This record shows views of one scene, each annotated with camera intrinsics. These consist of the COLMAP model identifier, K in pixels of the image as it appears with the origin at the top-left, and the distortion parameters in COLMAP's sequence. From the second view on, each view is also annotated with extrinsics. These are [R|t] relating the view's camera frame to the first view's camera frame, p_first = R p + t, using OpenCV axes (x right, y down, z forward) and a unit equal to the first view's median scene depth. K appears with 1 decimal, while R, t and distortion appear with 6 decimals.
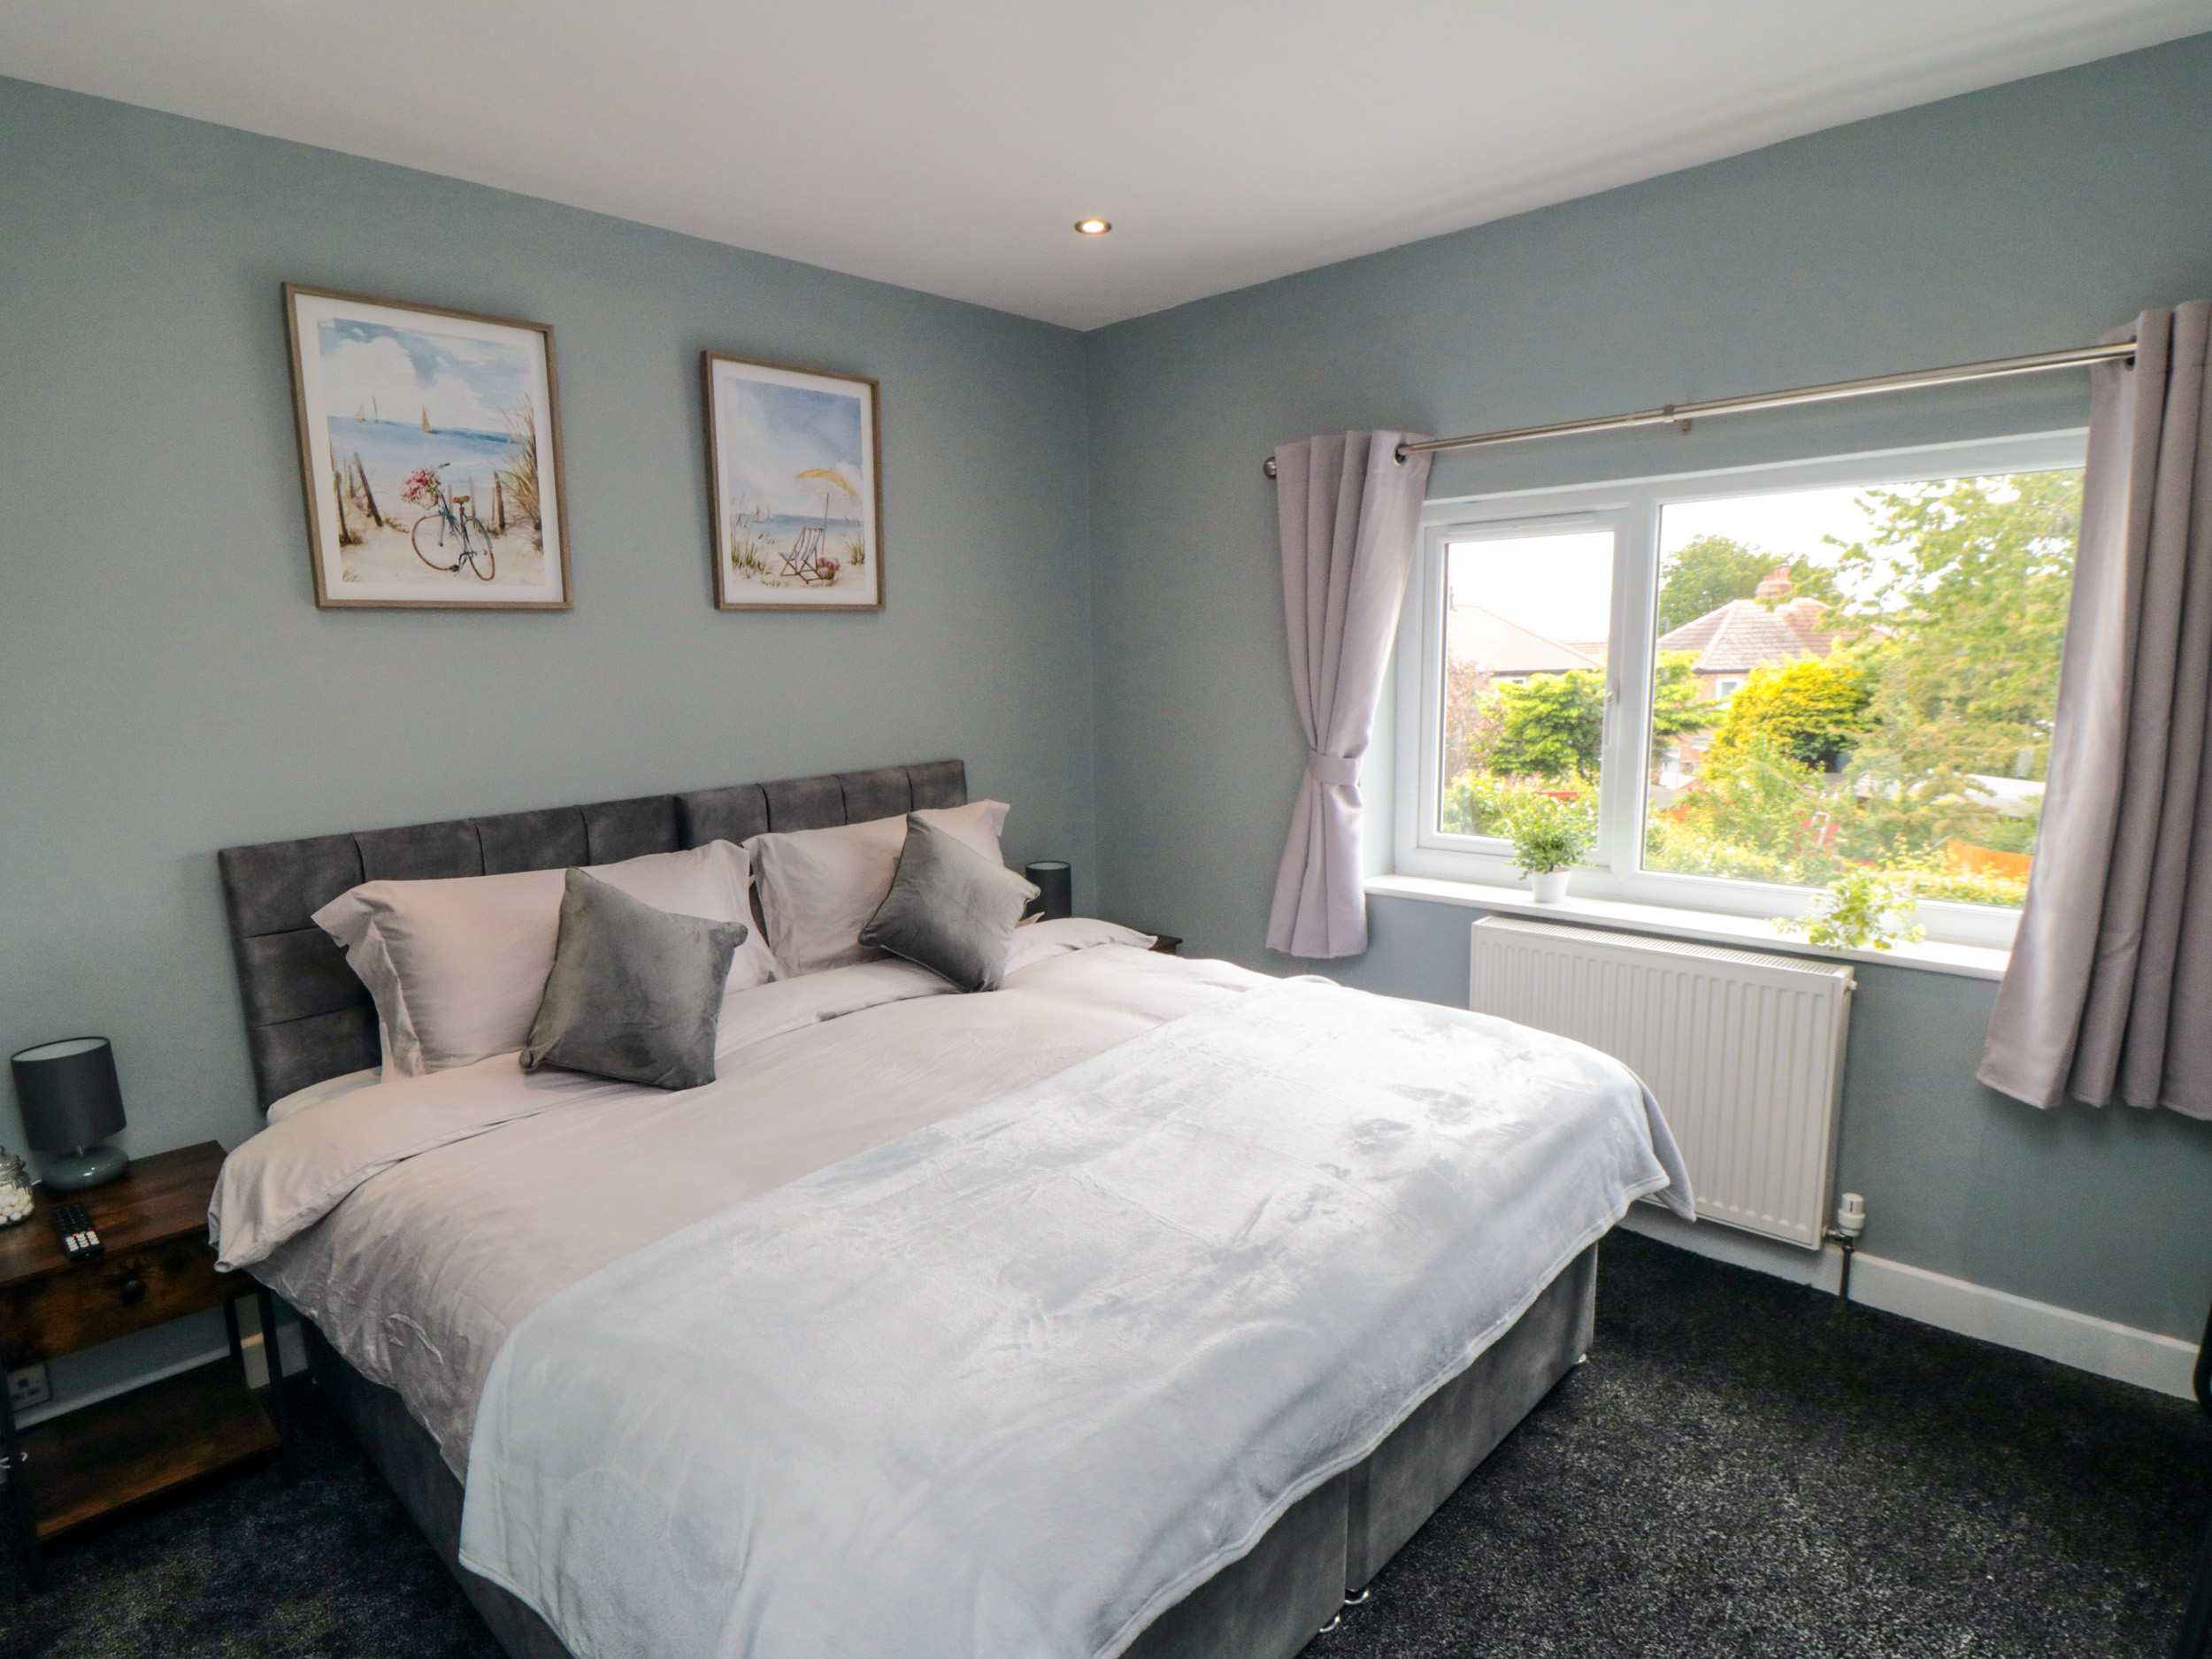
lens RADIAL K [[1168.3, 0, 1113.6], [0, 1168.3, 836.8], [0, 0, 1]] dist [0.006112, -0.003879]
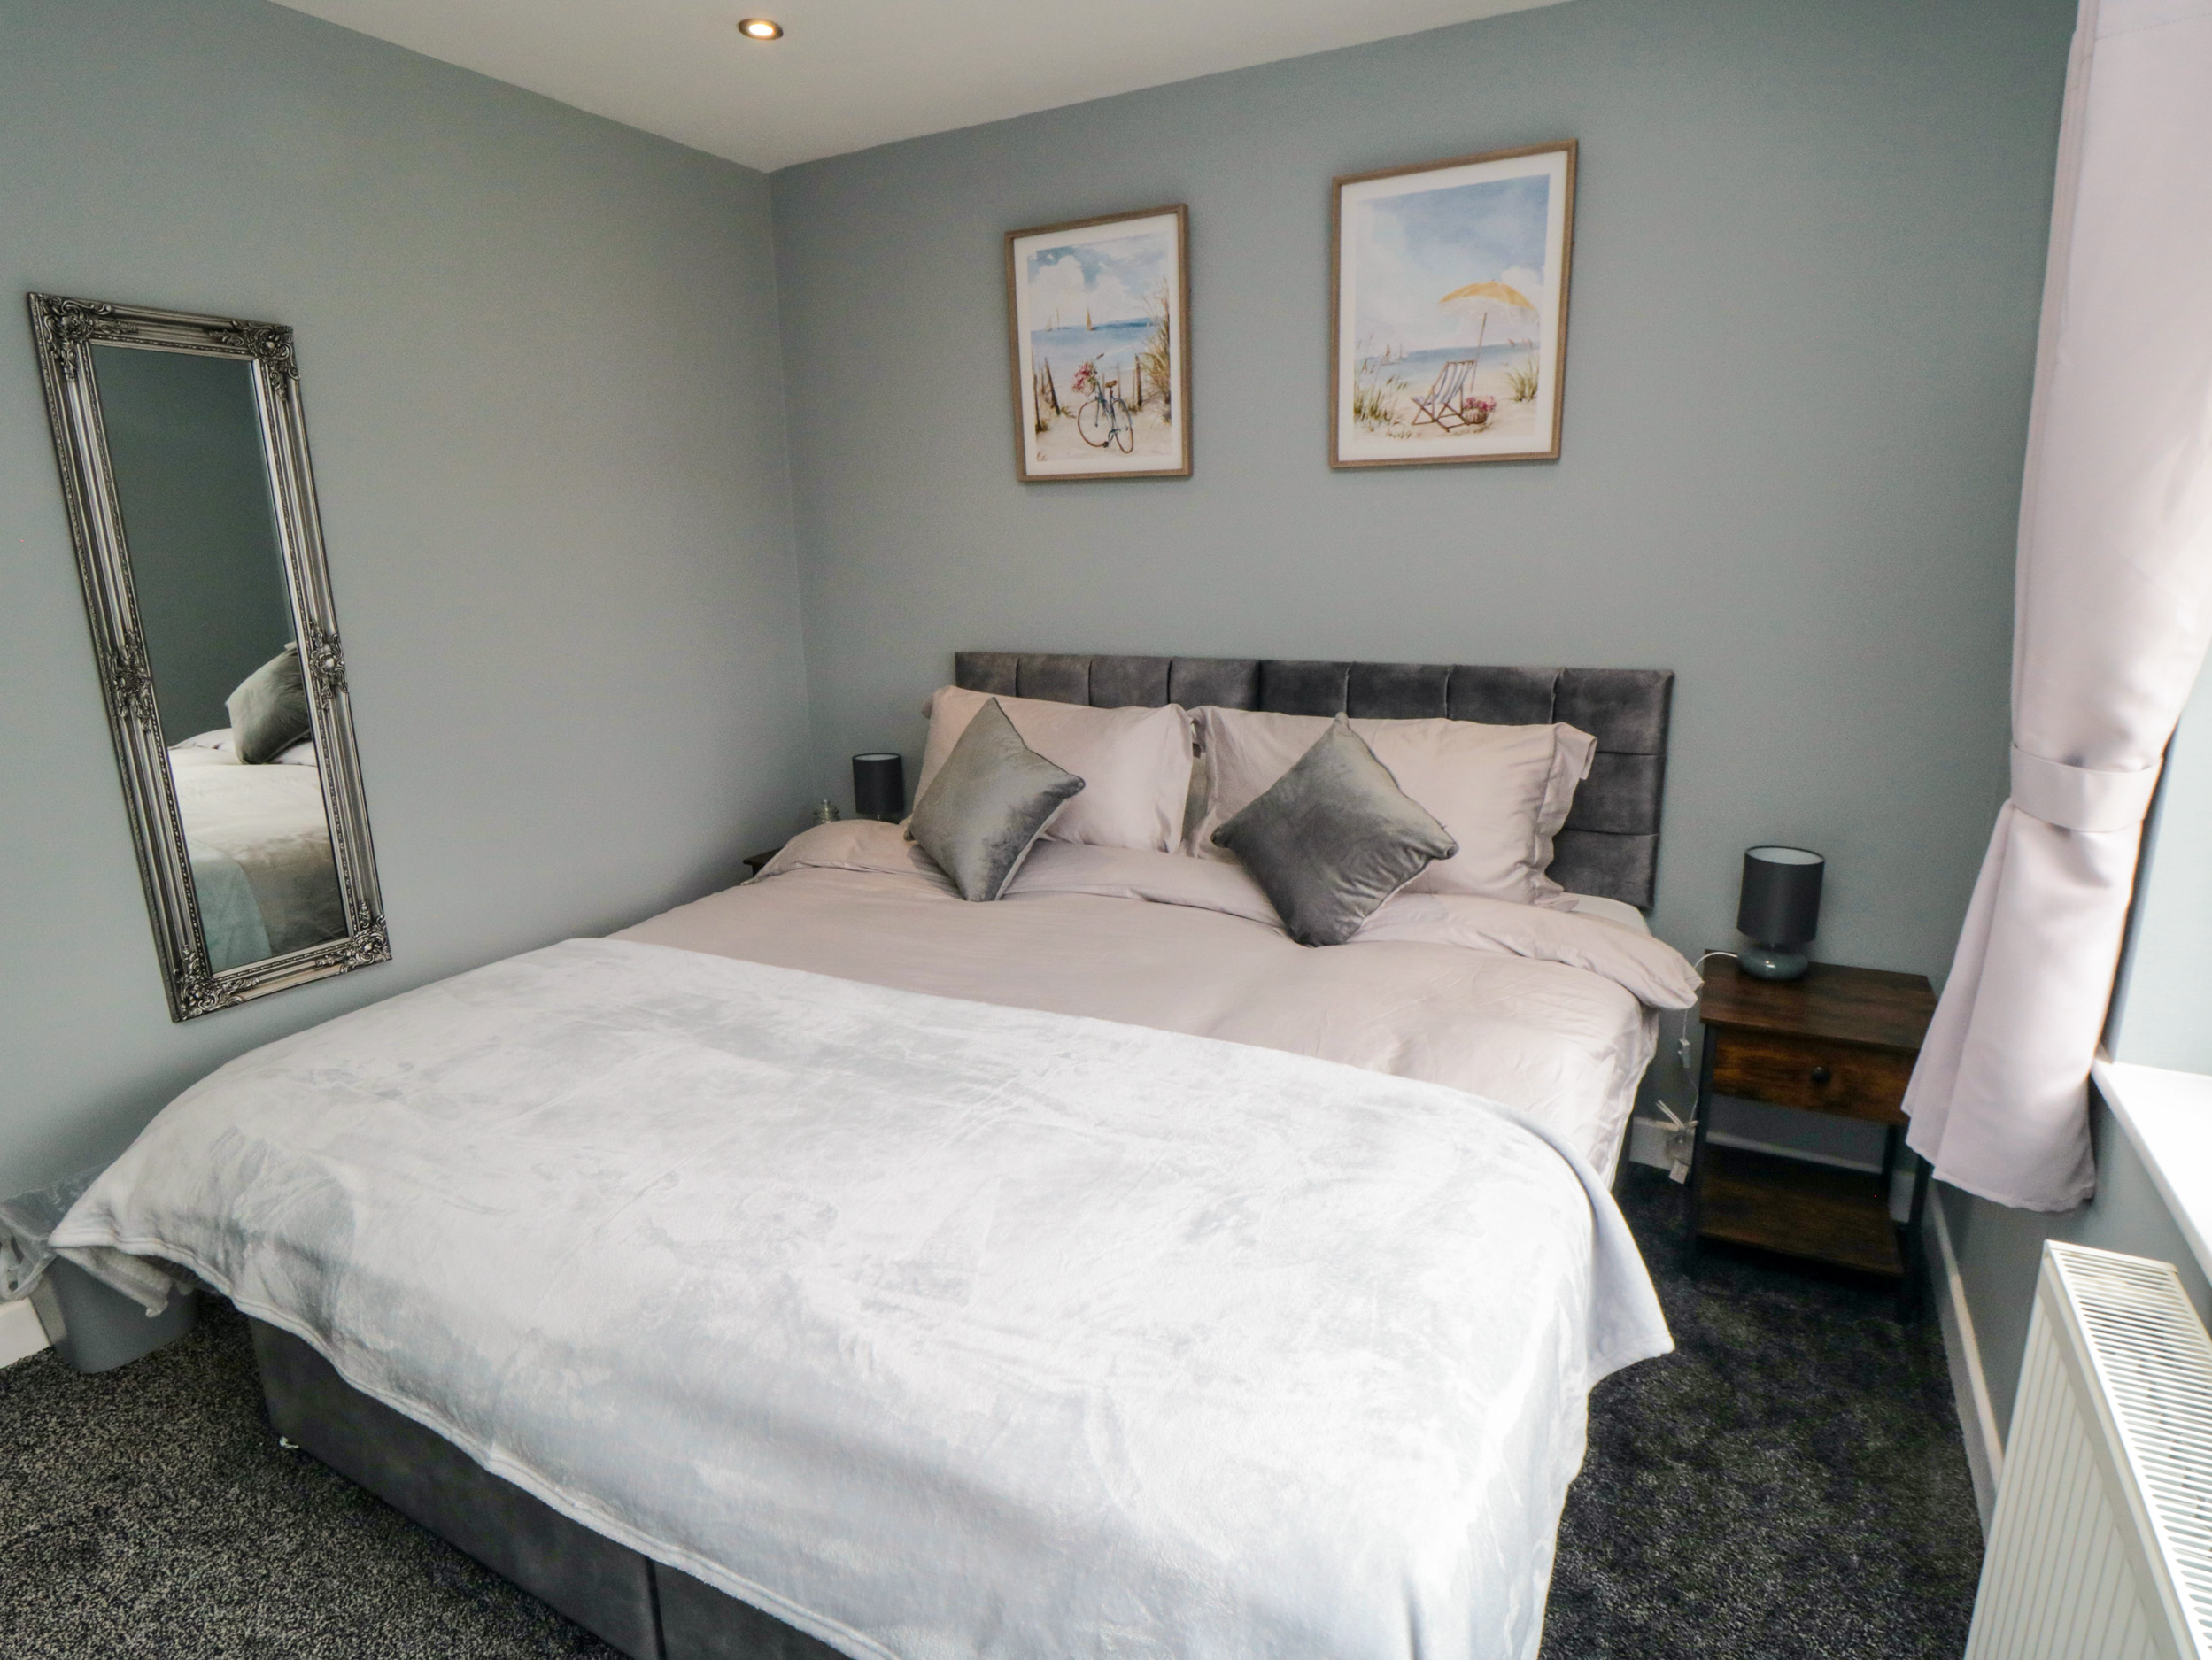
lens RADIAL K [[1168.2, 0, 1117.7], [0, 1168.2, 811.3], [0, 0, 1]] dist [0.006112, -0.003879]
pose [[0.282203, 0.236130, -0.929841, 0.620914], [-0.147559, 0.968386, 0.201135, -0.105844], [0.947939, 0.080445, 0.308124, 0.656783]]
